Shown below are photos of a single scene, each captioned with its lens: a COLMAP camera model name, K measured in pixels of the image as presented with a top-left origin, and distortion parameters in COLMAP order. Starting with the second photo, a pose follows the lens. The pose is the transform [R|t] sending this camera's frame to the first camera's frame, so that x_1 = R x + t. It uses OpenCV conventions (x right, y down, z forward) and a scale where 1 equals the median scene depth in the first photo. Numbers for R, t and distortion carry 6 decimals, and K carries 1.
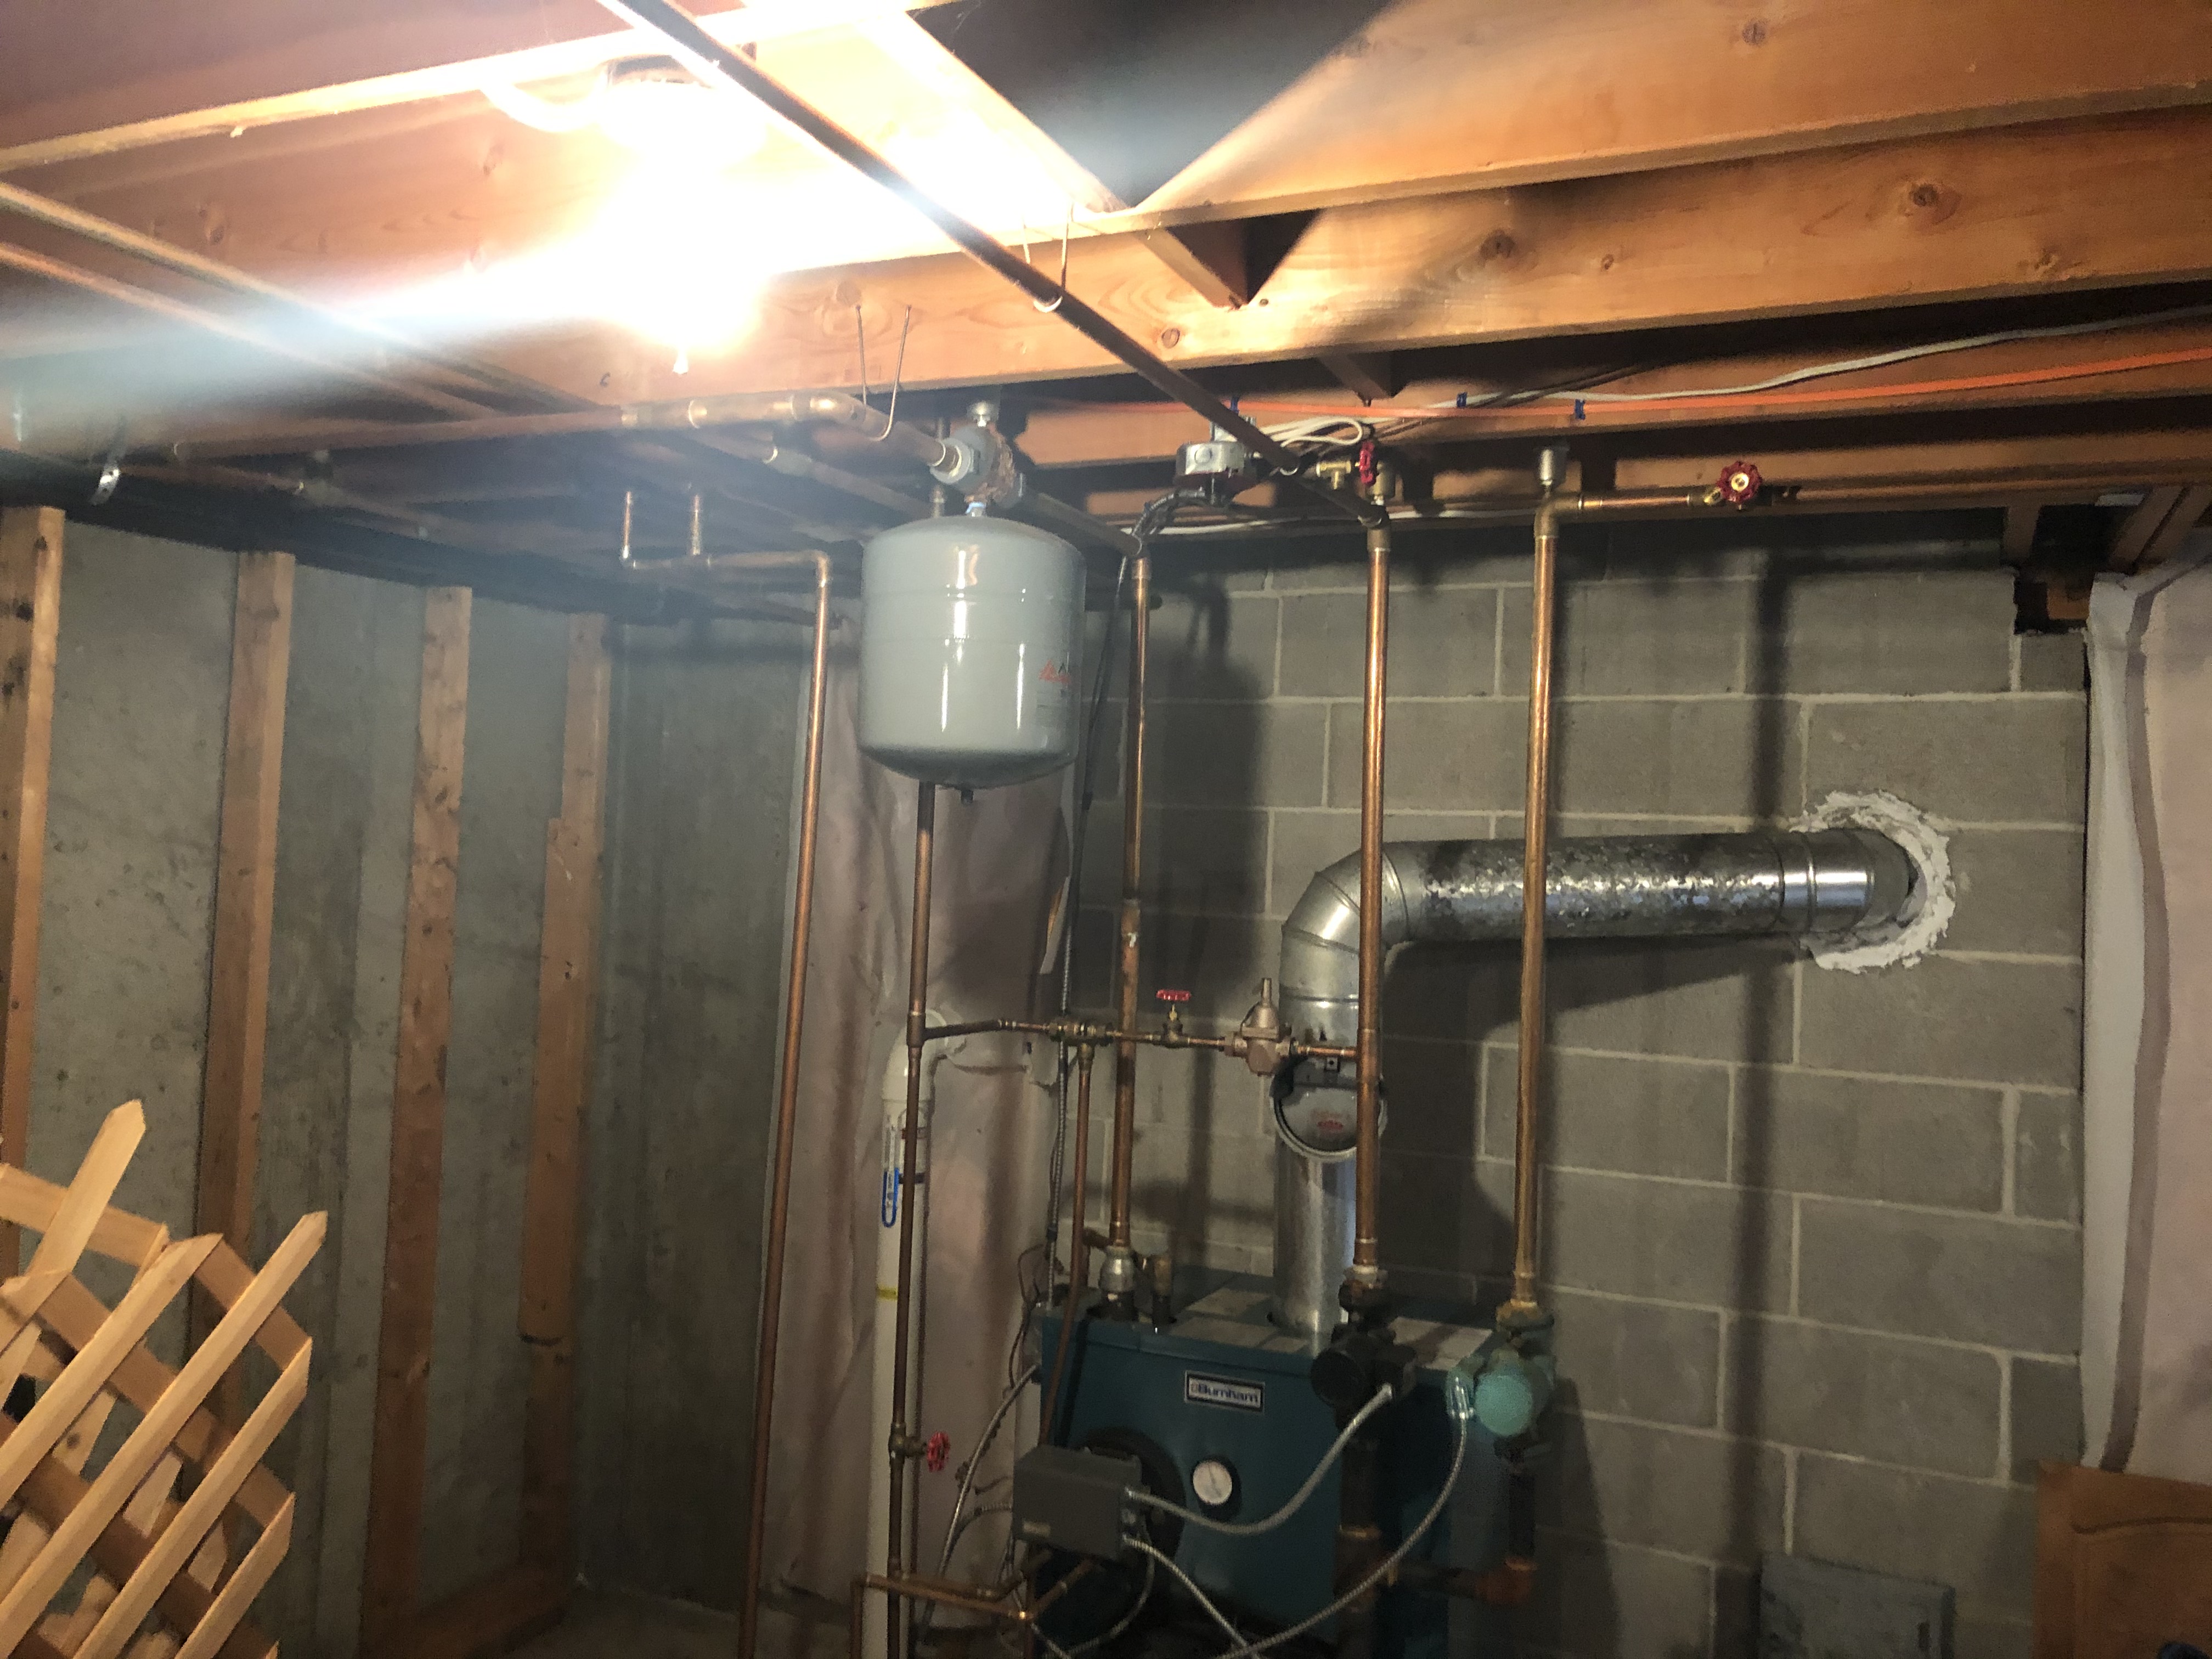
lens RADIAL K [[1809.4, 0, 1106.6], [0, 1809.4, 825.6], [0, 0, 1]] dist [0.044582, -0.040787]
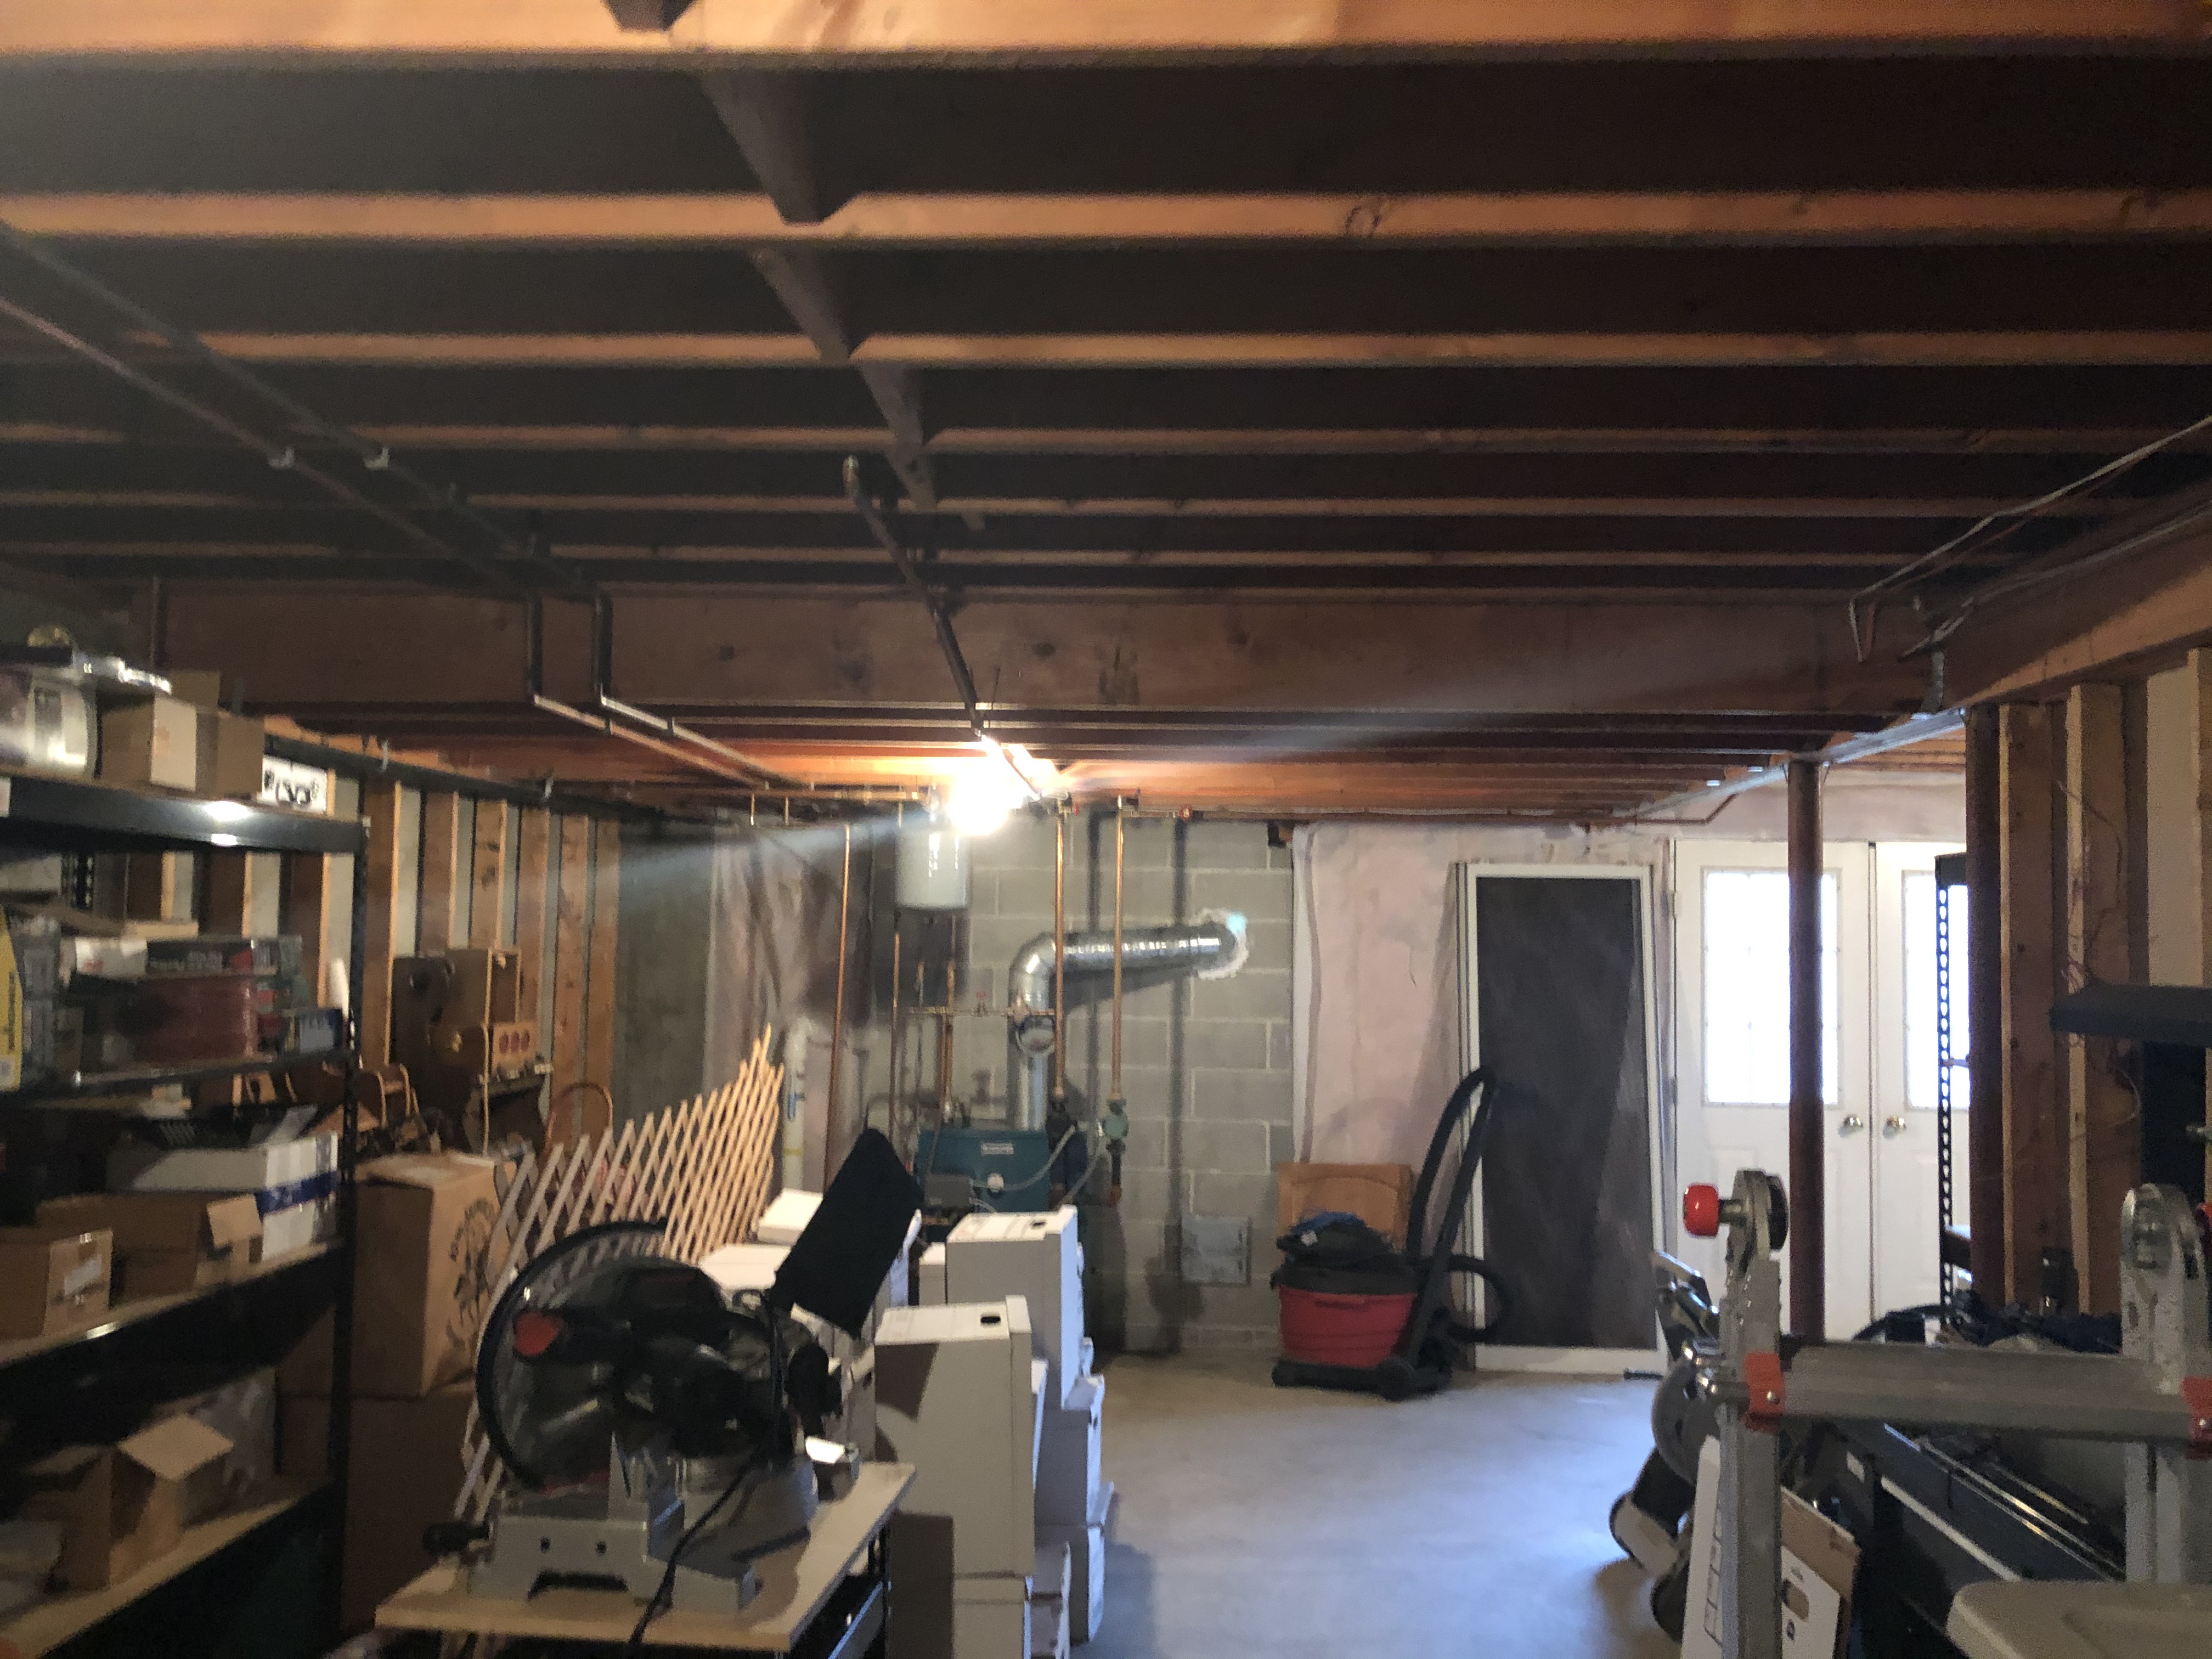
lens RADIAL K [[1809.4, 0, 1137.2], [0, 1809.4, 867.9], [0, 0, 1]] dist [0.044582, -0.040787]
pose [[0.923693, -0.009366, 0.383020, -0.652775], [0.013309, 0.999882, -0.007644, -0.056976], [-0.382903, 0.012158, 0.923708, -1.291937]]
